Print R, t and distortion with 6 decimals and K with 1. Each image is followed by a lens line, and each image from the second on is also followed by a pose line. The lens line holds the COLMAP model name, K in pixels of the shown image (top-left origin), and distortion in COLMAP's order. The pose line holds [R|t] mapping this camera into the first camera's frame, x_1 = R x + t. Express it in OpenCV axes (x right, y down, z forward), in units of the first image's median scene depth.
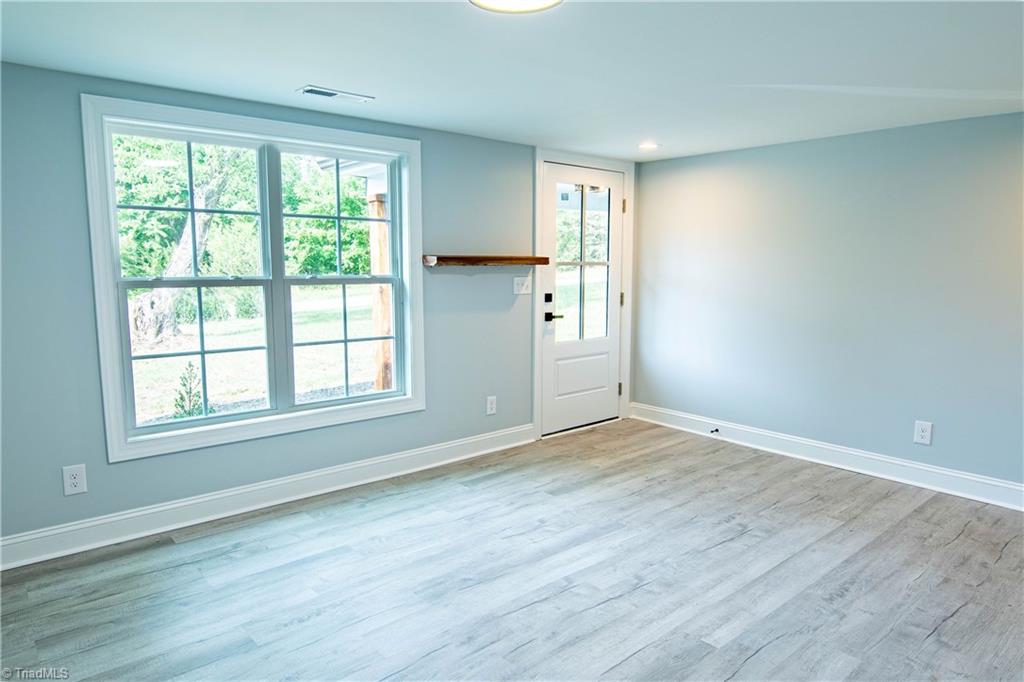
lens RADIAL K [[636.5, 0, 505.7], [0, 636.5, 344.0], [0, 0, 1]] dist [-0.011456, -0.004881]
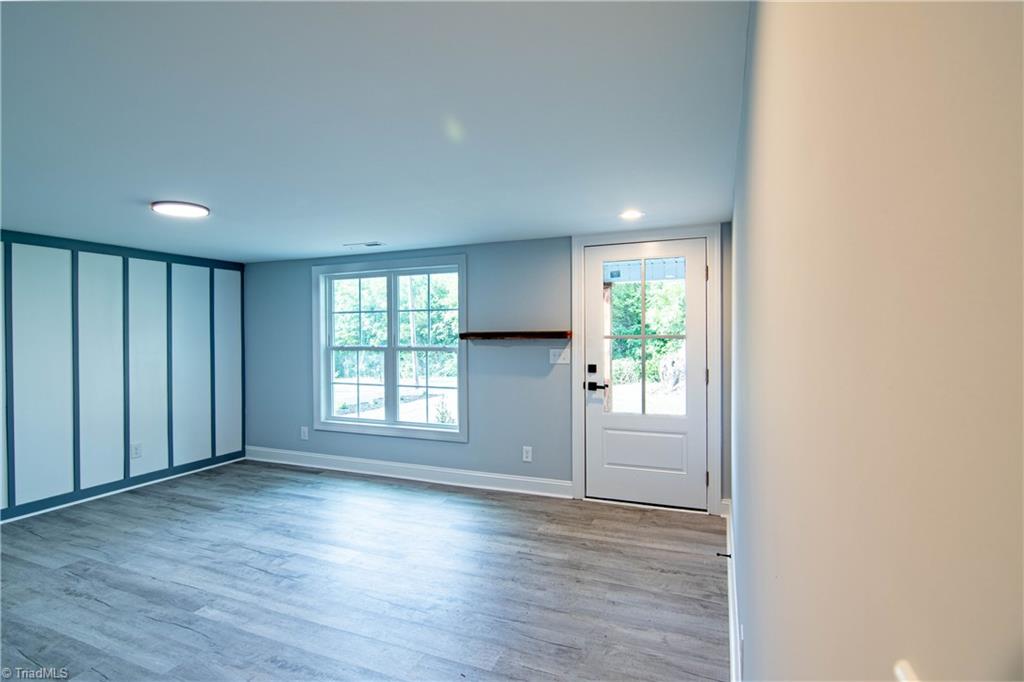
lens RADIAL K [[501.4, 0, 514.0], [0, 501.4, 334.6], [0, 0, 1]] dist [-0.010691, -0.000710]
pose [[0.461483, -0.002055, -0.887147, 0.834368], [-0.101891, 0.993257, -0.055303, -0.075884], [0.881279, 0.115913, 0.458162, 0.529032]]
